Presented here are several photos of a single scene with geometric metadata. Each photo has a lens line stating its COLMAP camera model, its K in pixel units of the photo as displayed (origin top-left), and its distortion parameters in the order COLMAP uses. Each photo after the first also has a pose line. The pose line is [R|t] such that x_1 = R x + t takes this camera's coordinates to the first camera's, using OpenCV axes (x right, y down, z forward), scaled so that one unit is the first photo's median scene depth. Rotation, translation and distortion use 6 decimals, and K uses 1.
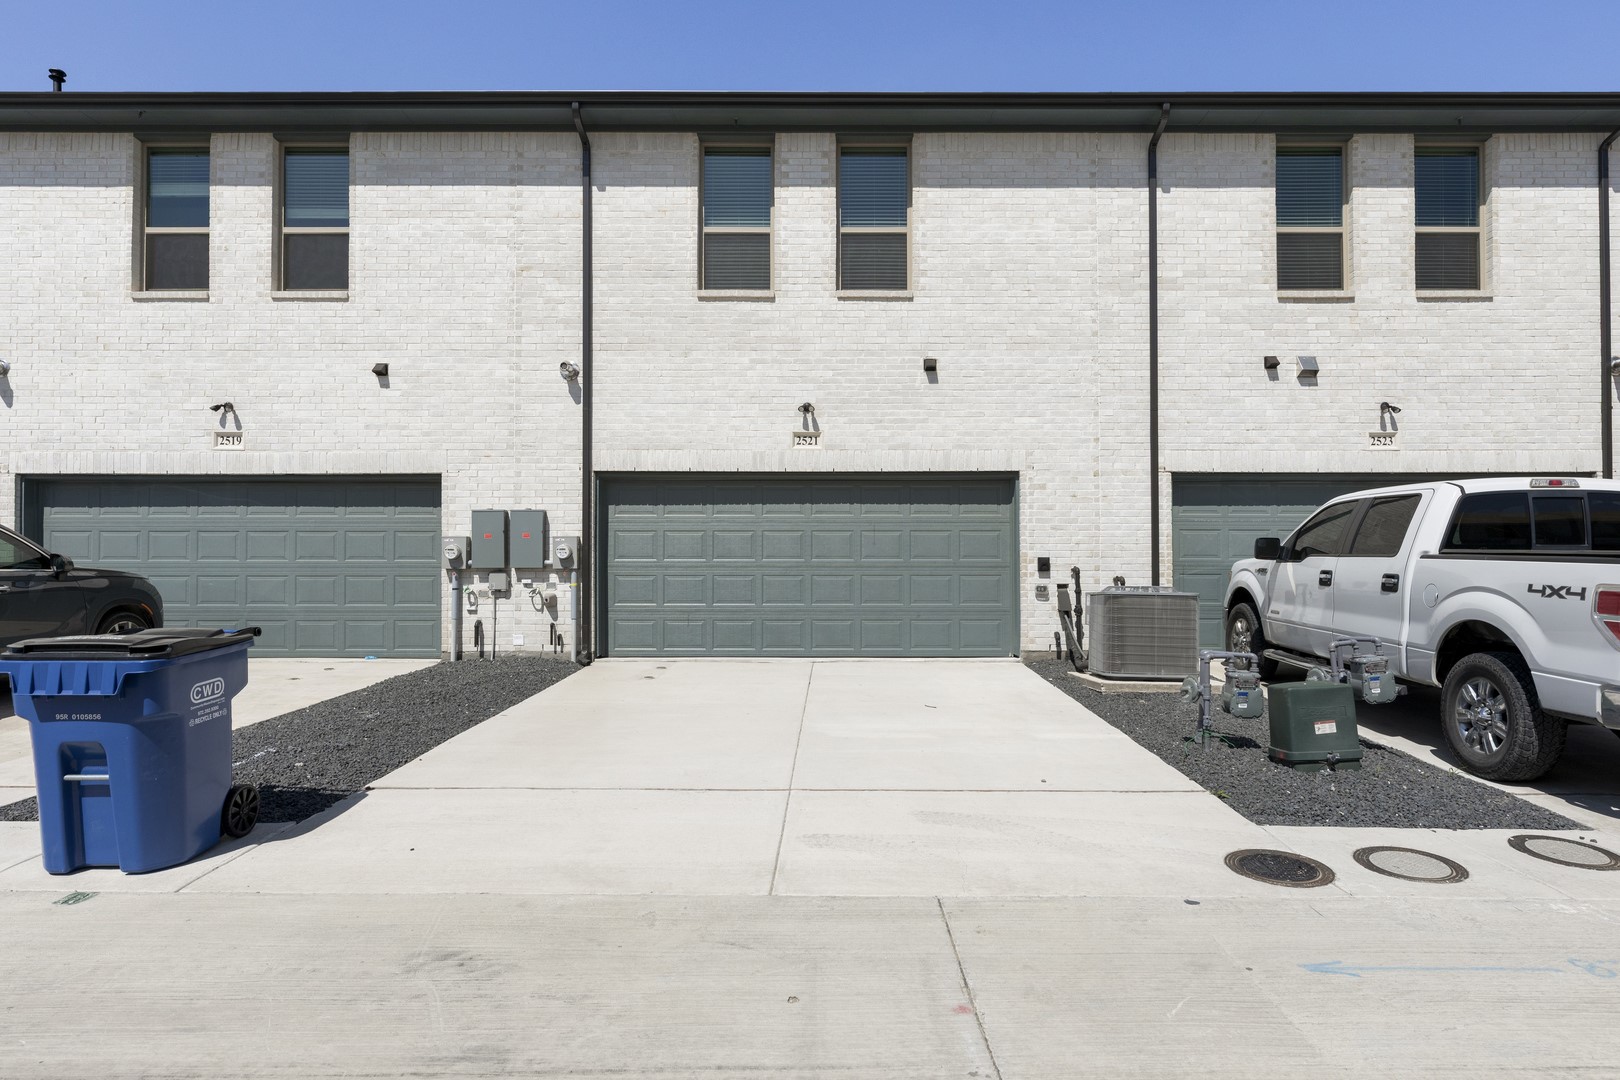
lens RADIAL K [[910.1, 0, 810.0], [0, 910.1, 540.0], [0, 0, 1]] dist [-0.000055, -0.000487]
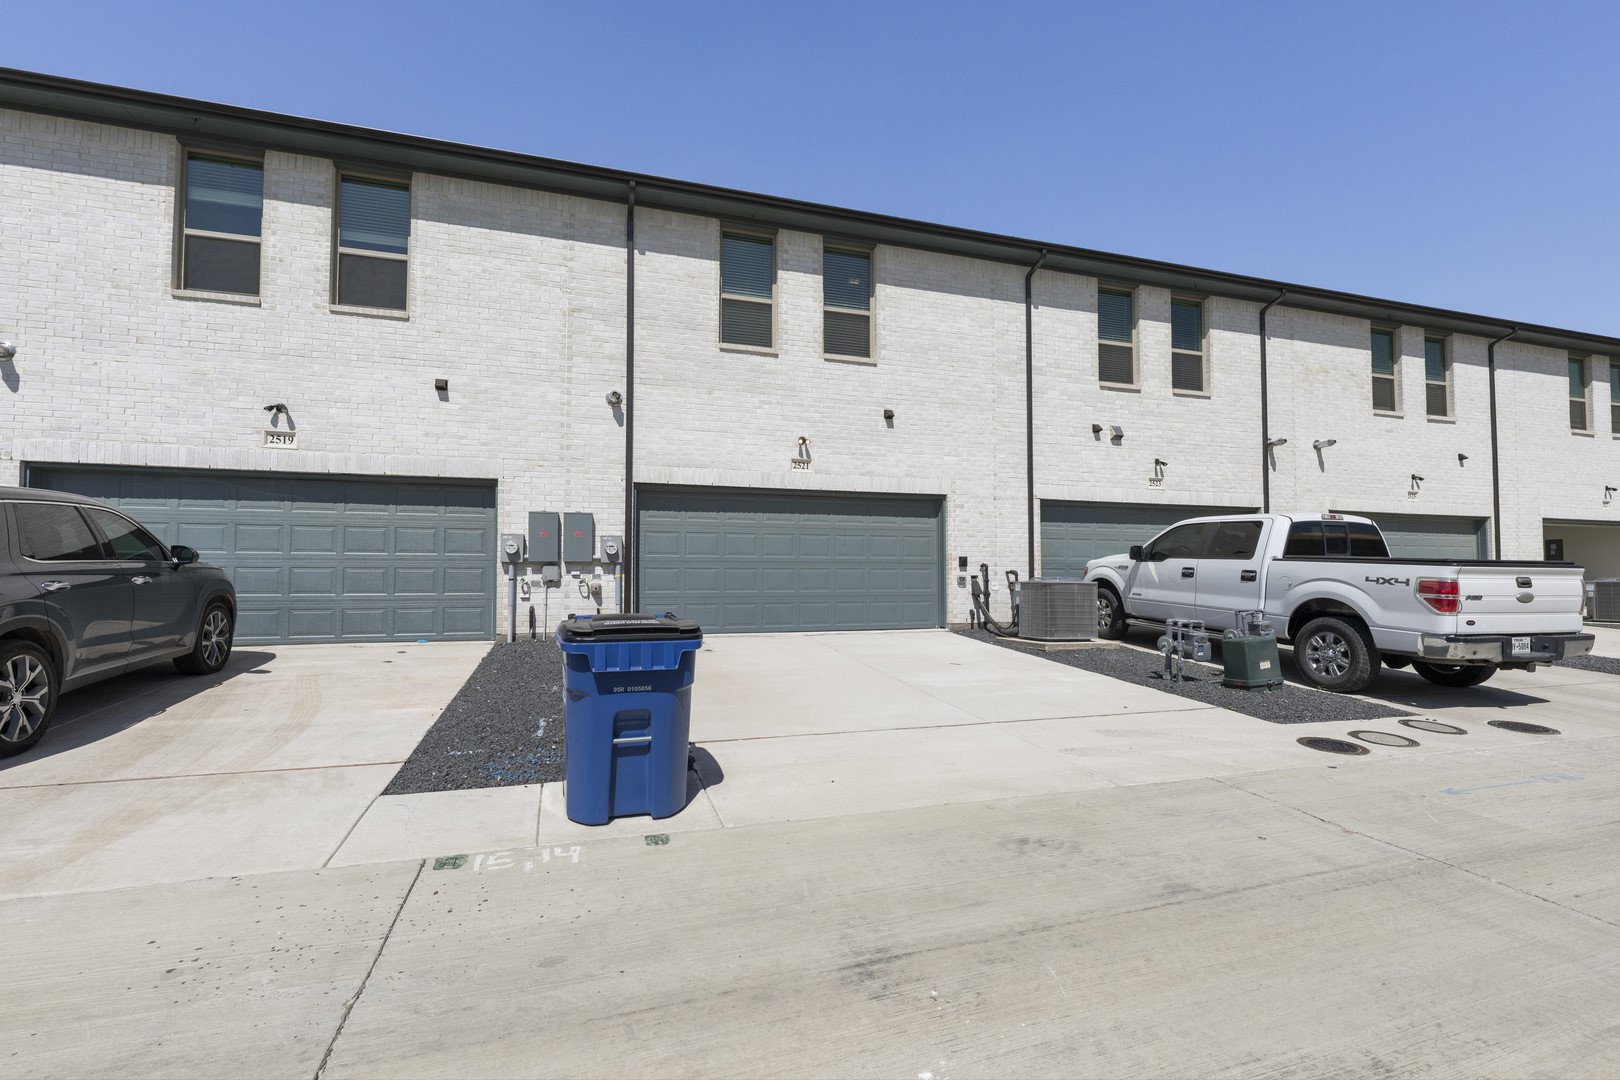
lens RADIAL K [[711.8, 0, 859.6], [0, 711.8, 523.6], [0, 0, 1]] dist [-0.000652, -0.000233]
pose [[0.950345, 0.023389, 0.310317, -0.245269], [-0.016187, 0.999537, -0.025764, -0.001017], [-0.310776, 0.019461, 0.950284, 0.004603]]
